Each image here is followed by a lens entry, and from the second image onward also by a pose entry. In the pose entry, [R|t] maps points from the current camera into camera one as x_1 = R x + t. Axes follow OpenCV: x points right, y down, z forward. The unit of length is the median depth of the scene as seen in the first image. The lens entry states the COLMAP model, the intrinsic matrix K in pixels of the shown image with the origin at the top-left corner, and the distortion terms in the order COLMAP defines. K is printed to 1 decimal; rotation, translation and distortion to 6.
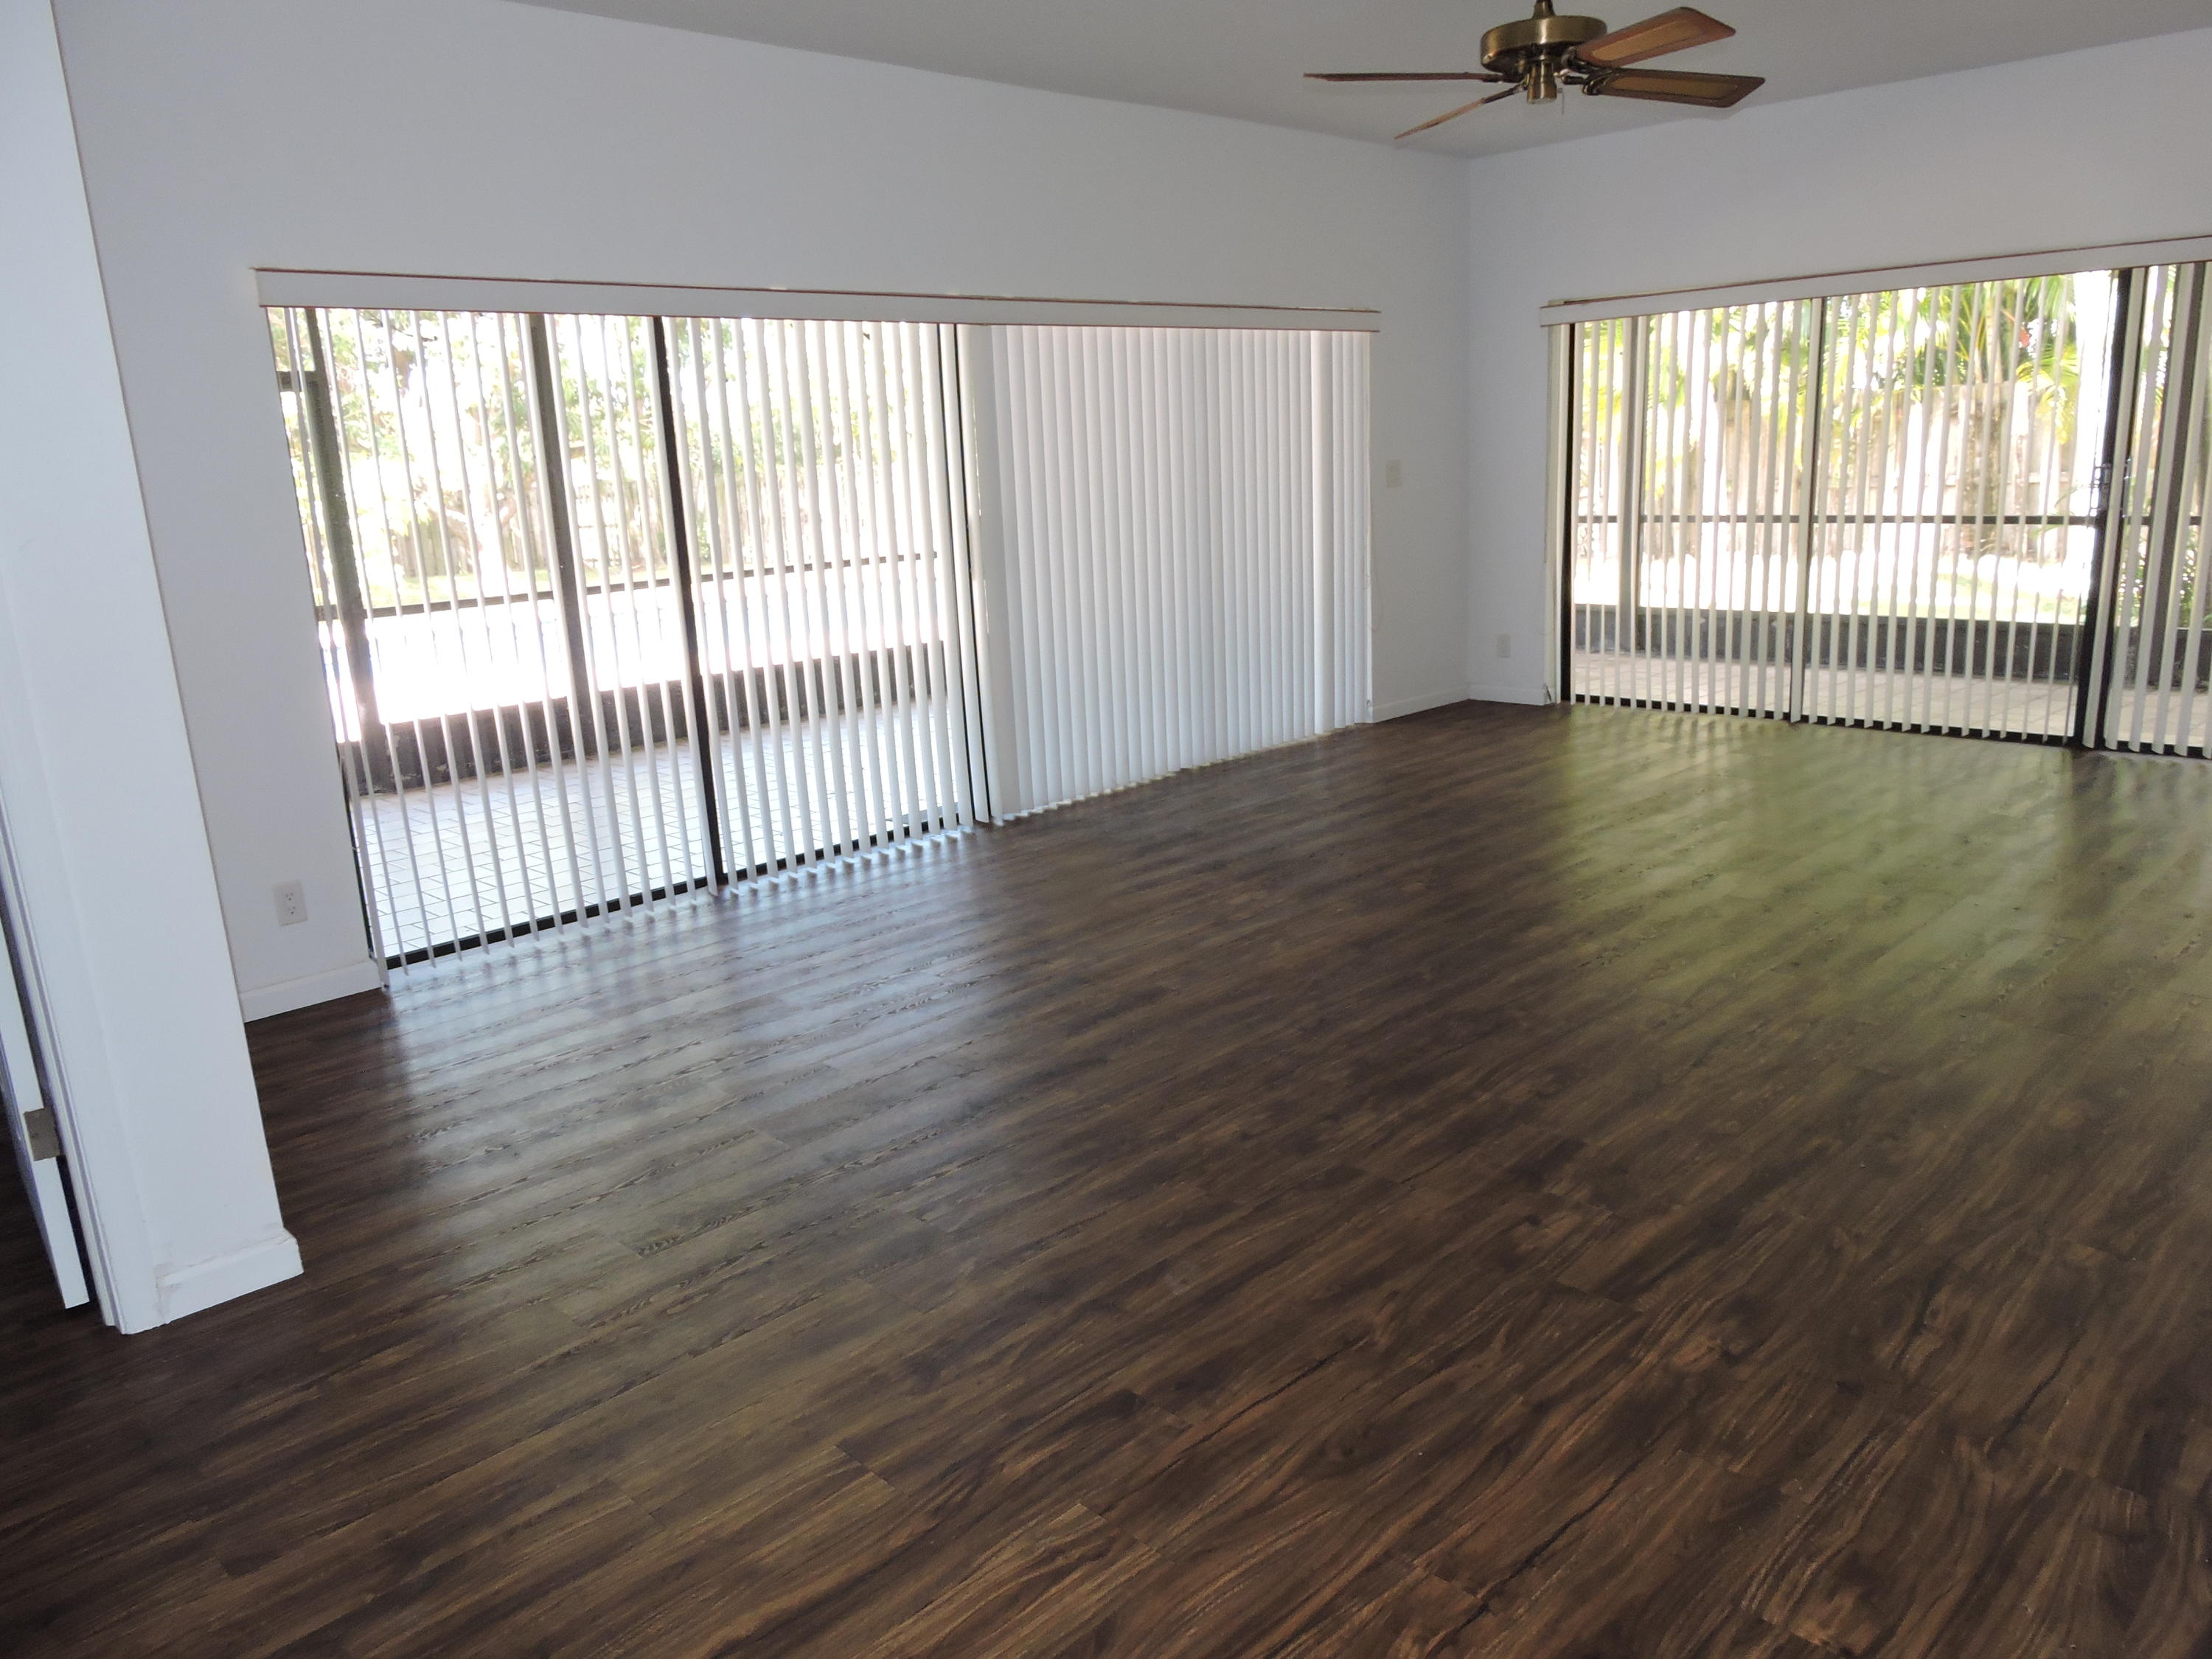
lens RADIAL K [[1582.6, 0, 1114.6], [0, 1582.6, 826.9], [0, 0, 1]] dist [-0.003208, -0.005964]
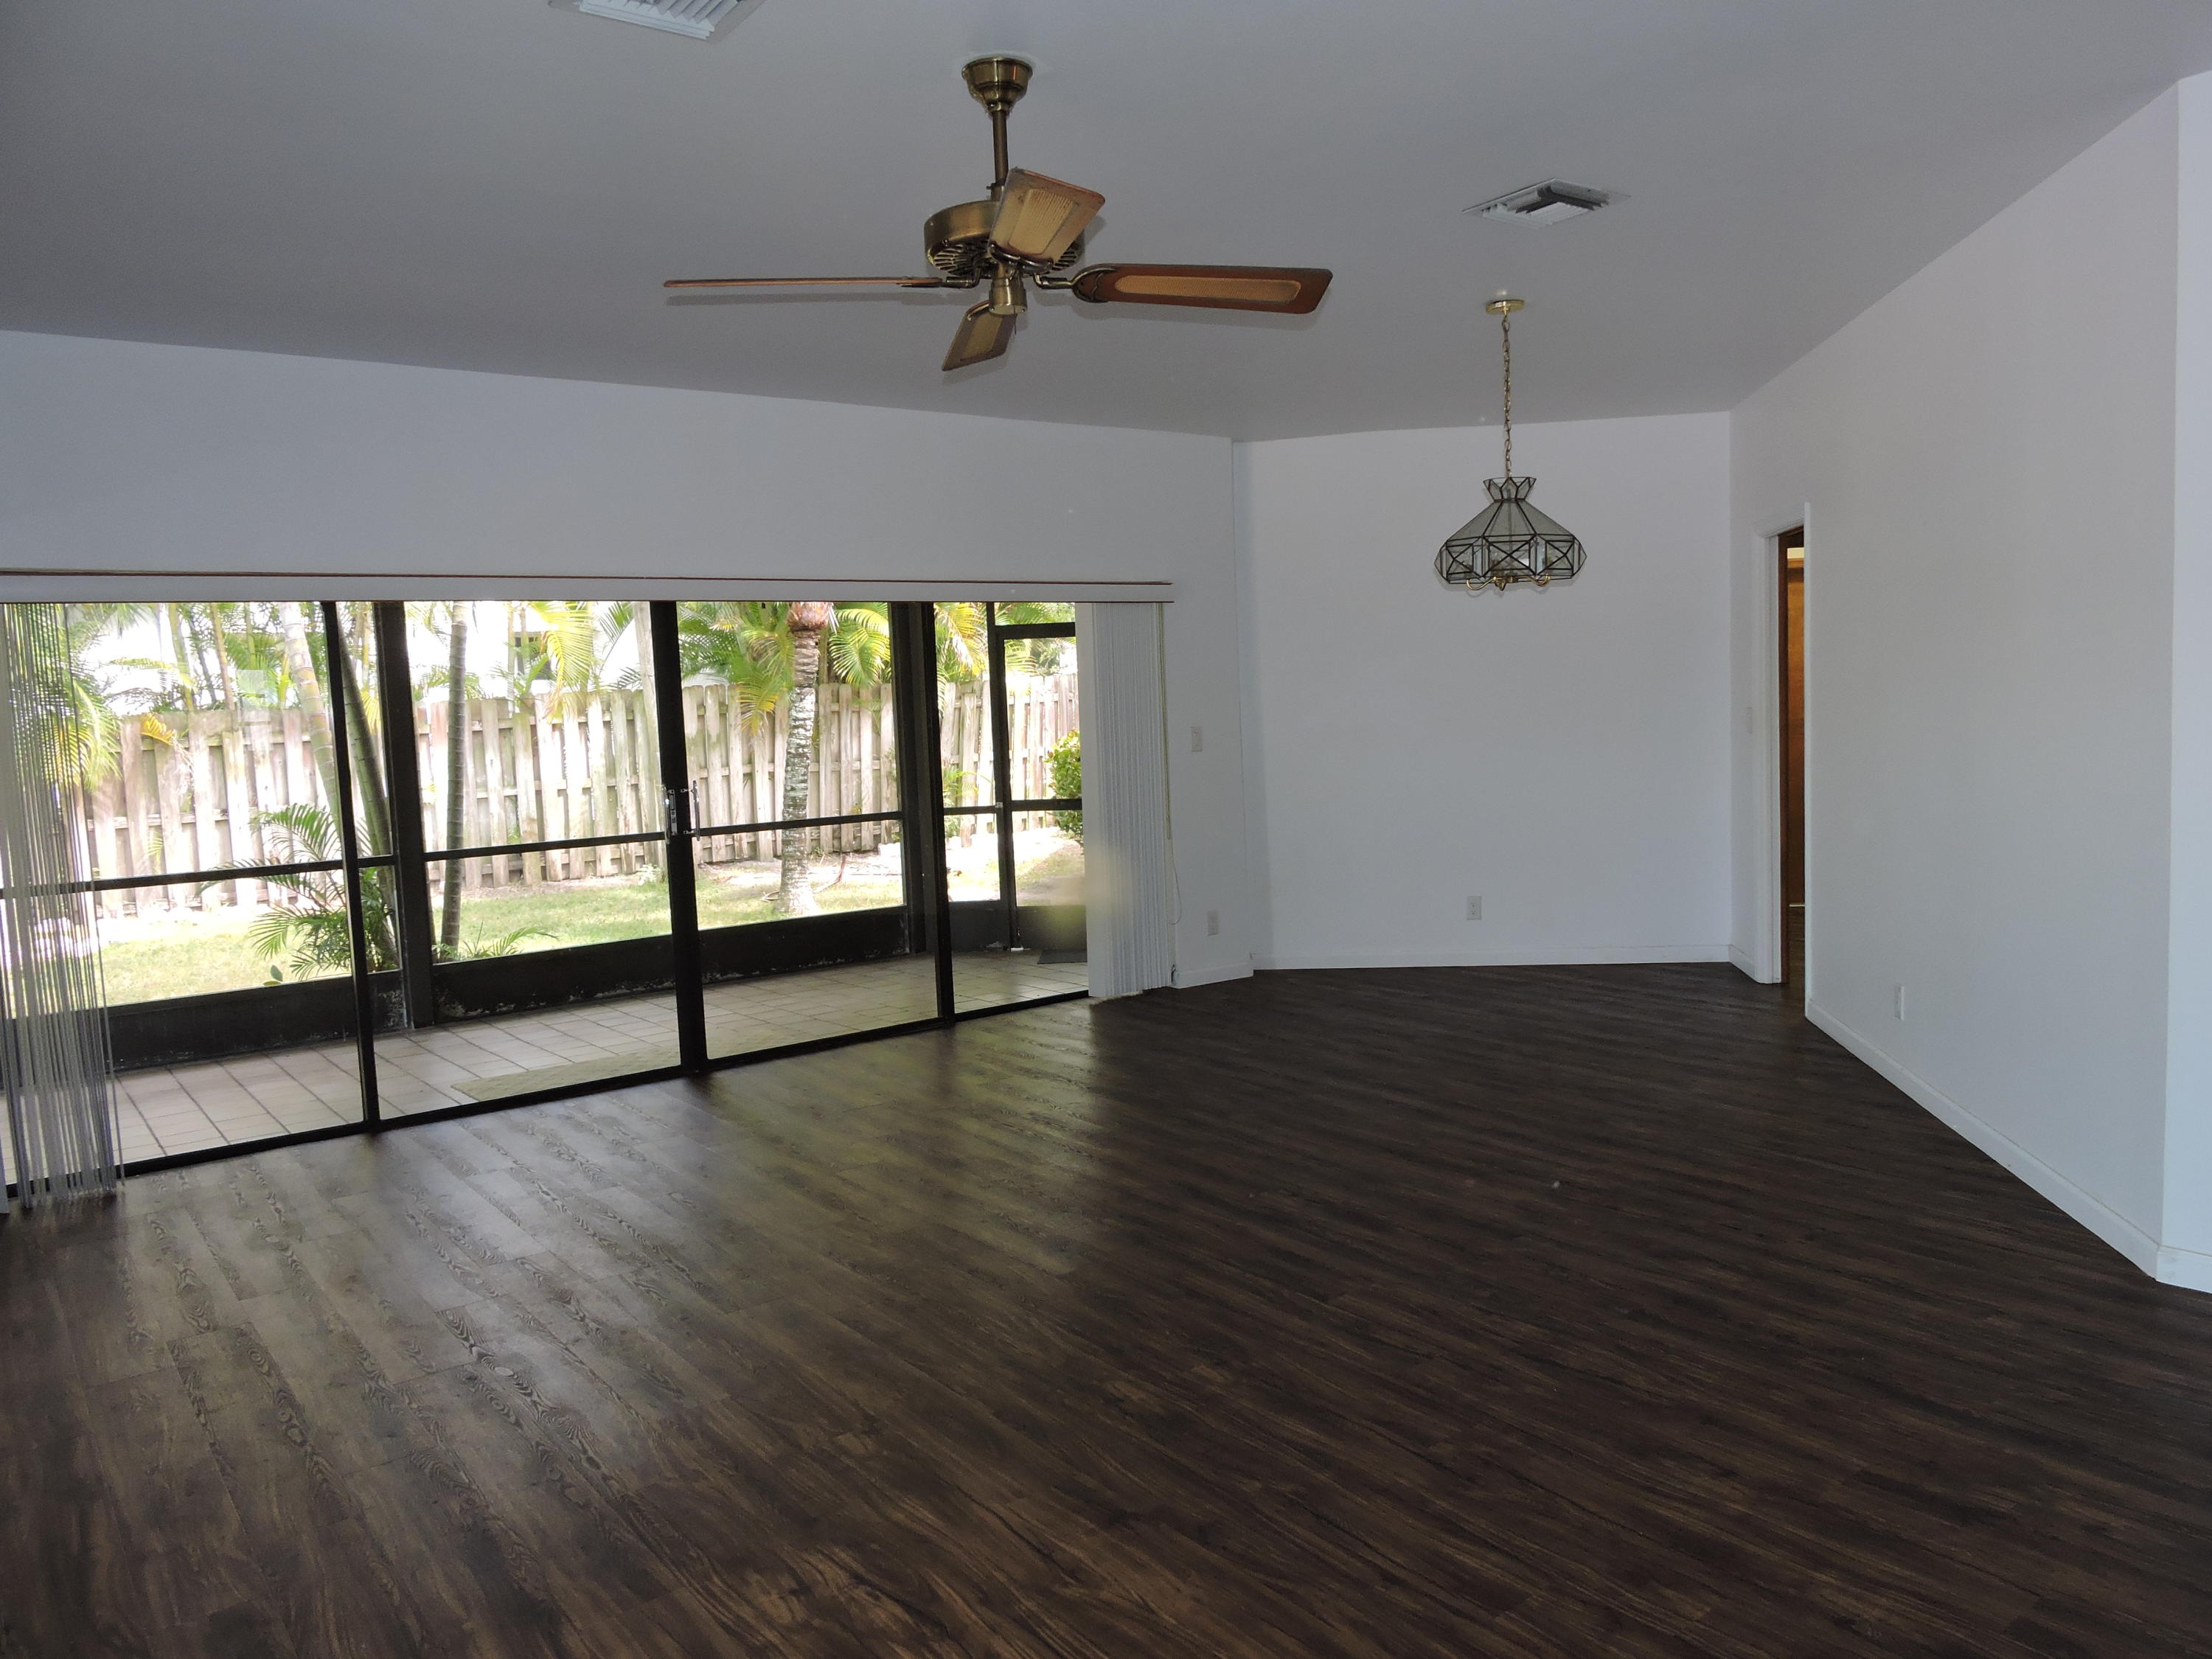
lens RADIAL K [[1582.6, 0, 1113.0], [0, 1582.6, 836.0], [0, 0, 1]] dist [-0.003208, -0.005964]
pose [[0.141902, -0.050392, 0.988597, -0.599502], [0.268418, 0.963245, 0.010571, -0.257876], [-0.952794, 0.263857, 0.150212, 1.111266]]
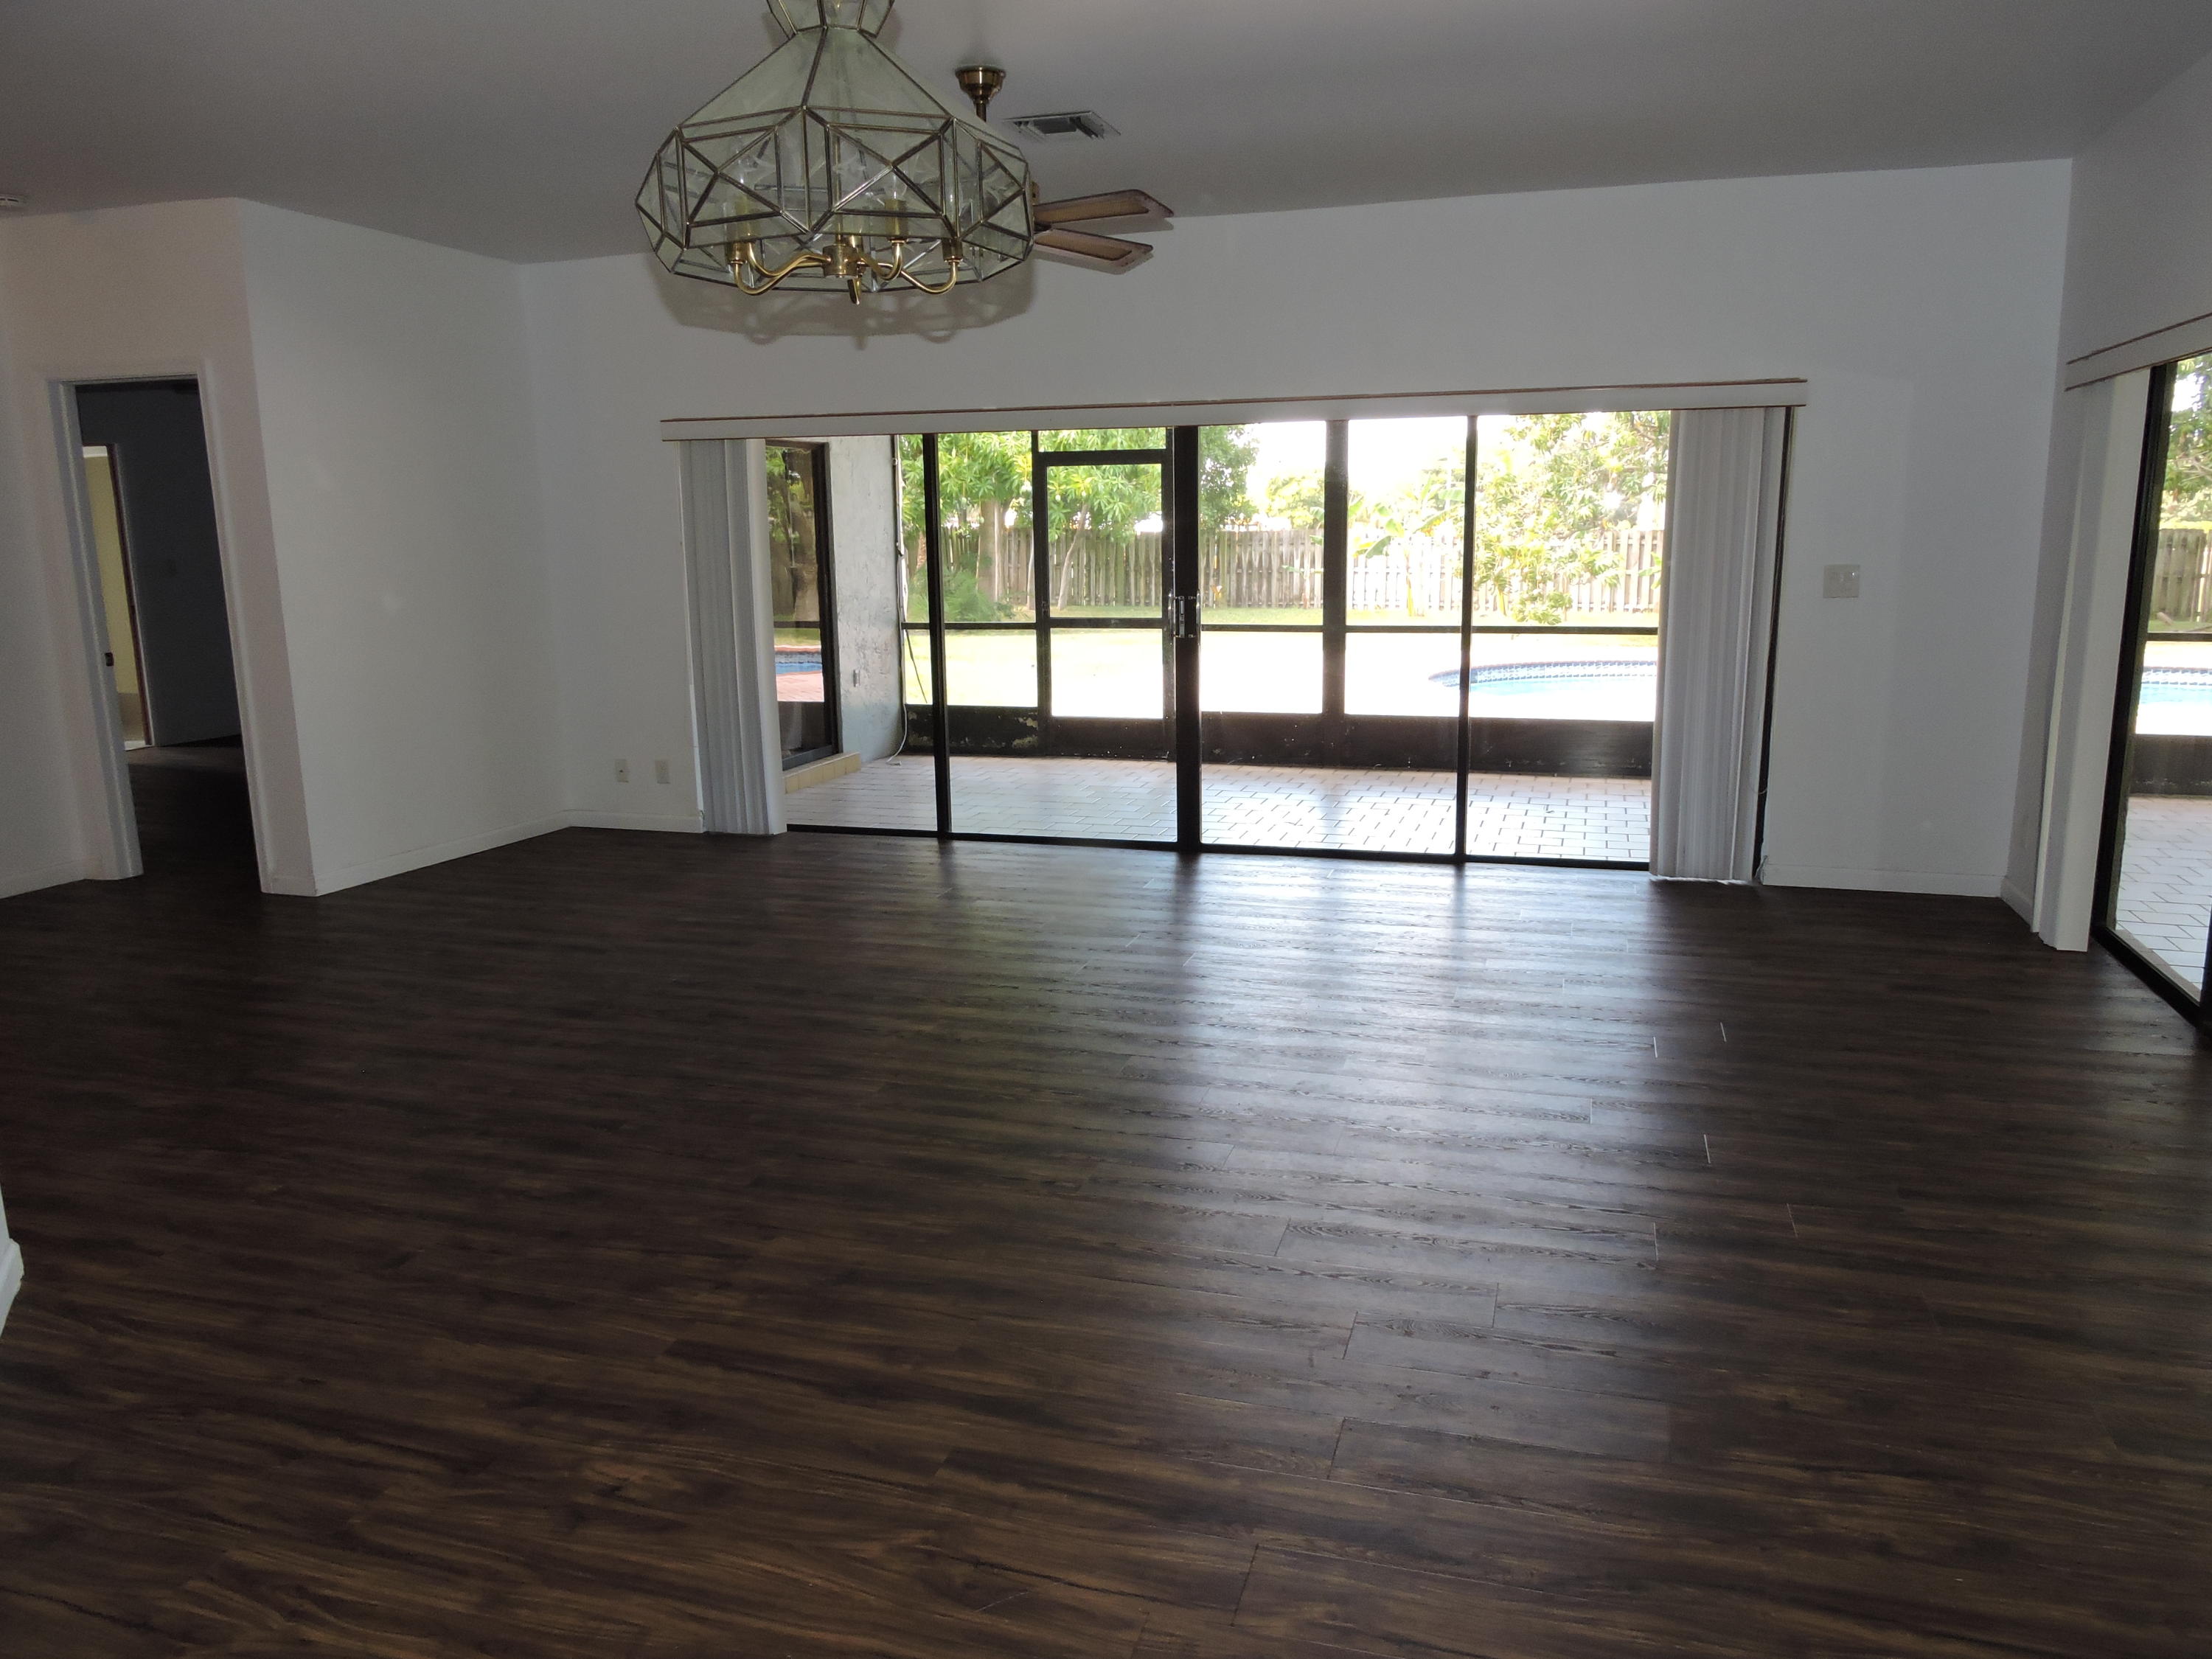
lens RADIAL K [[1582.6, 0, 1113.5], [0, 1582.6, 824.5], [0, 0, 1]] dist [-0.003208, -0.005964]
pose [[0.468462, 0.207896, -0.858675, 1.630492], [-0.217440, 0.969154, 0.116017, -0.274023], [0.856308, 0.132361, 0.499217, 0.721095]]
